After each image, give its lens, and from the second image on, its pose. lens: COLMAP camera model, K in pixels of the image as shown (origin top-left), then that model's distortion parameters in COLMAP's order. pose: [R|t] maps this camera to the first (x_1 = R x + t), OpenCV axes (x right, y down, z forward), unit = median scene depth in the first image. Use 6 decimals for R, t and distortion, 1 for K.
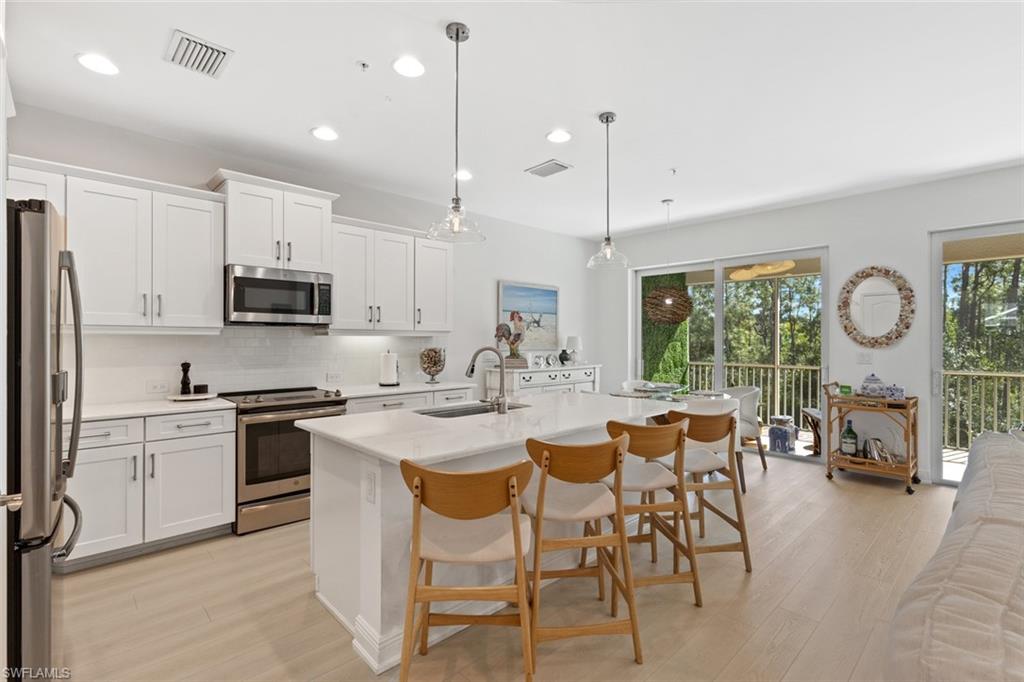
lens RADIAL K [[469.8, 0, 513.8], [0, 469.8, 341.5], [0, 0, 1]] dist [0.005585, -0.001227]
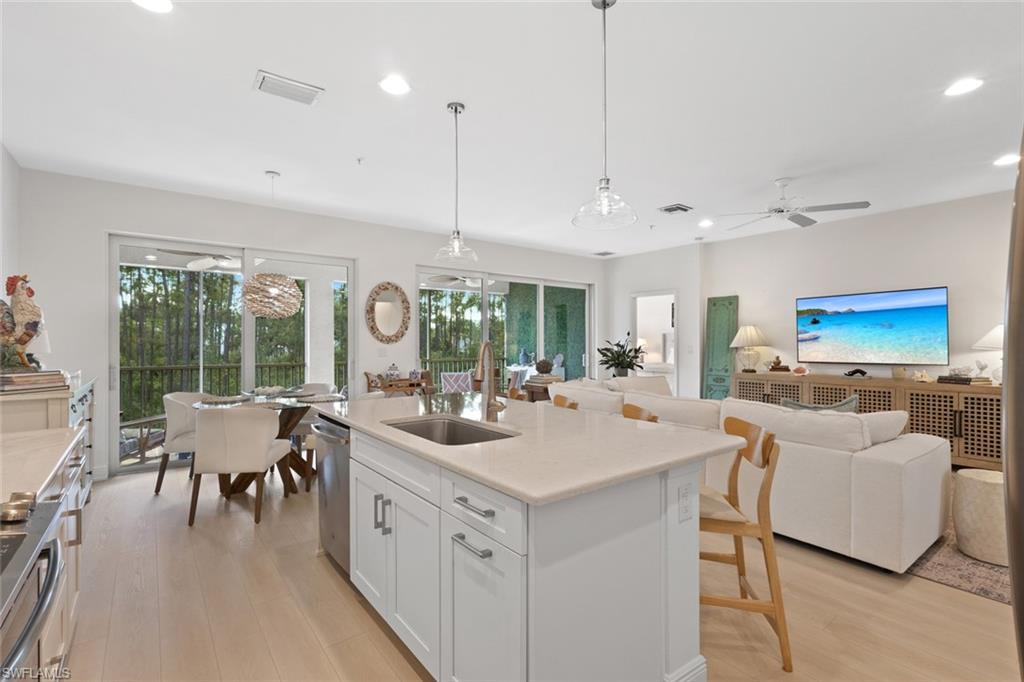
lens RADIAL K [[469.8, 0, 508.1], [0, 469.8, 347.6], [0, 0, 1]] dist [0.005585, -0.001227]
pose [[0.131146, -0.011701, 0.991294, -0.603885], [0.006419, 0.999919, 0.010954, 0.013578], [-0.991342, 0.004927, 0.131210, 0.588768]]
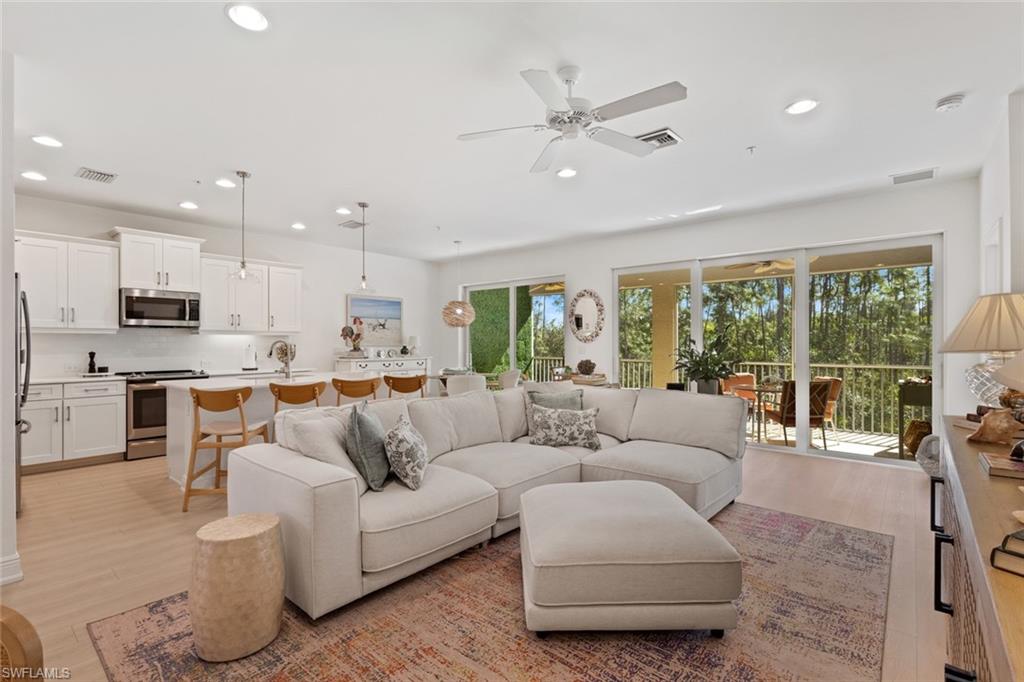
lens RADIAL K [[469.8, 0, 515.2], [0, 469.8, 344.3], [0, 0, 1]] dist [0.005585, -0.001227]
pose [[0.994140, -0.002492, 0.108069, 0.443625], [0.002227, 0.999994, 0.002575, 0.017262], [-0.108075, -0.002320, 0.994140, -0.589754]]
